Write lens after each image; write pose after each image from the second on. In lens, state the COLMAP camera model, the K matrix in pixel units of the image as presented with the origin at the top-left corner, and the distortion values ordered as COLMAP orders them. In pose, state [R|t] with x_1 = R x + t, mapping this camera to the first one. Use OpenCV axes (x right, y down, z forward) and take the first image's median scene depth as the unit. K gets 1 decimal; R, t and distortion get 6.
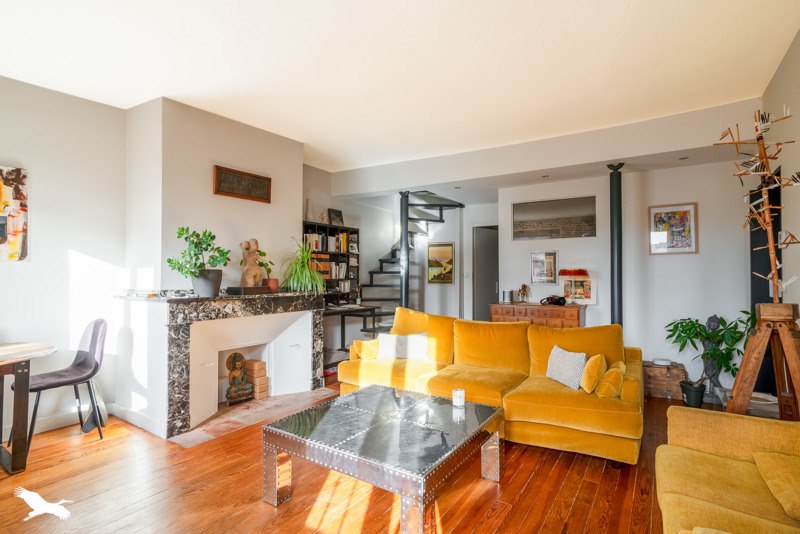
lens RADIAL K [[408.6, 0, 400.4], [0, 408.6, 267.7], [0, 0, 1]] dist [0.003966, 0.000380]
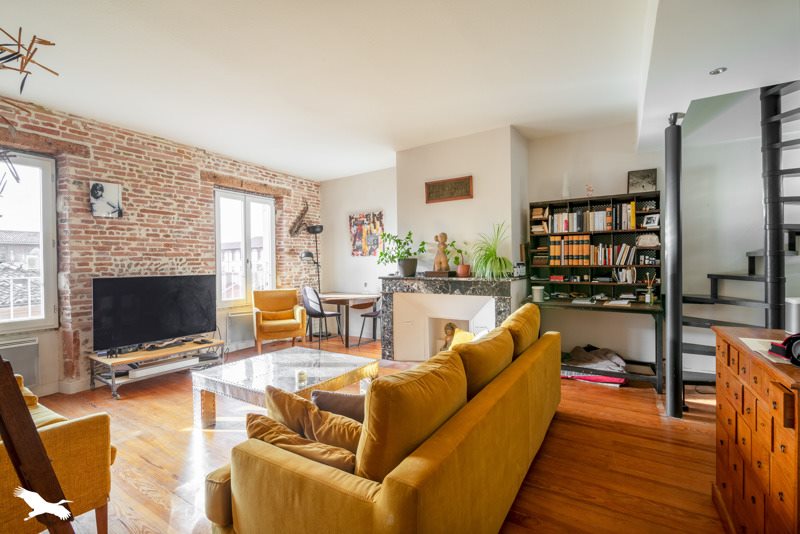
lens RADIAL K [[367.0, 0, 400.6], [0, 367.0, 265.6], [0, 0, 1]] dist [-0.002580, -0.000183]
pose [[0.022300, 0.007077, -0.999726, 0.676346], [0.027083, 0.999604, 0.007681, 0.015601], [0.999384, -0.027247, 0.022099, 0.754655]]
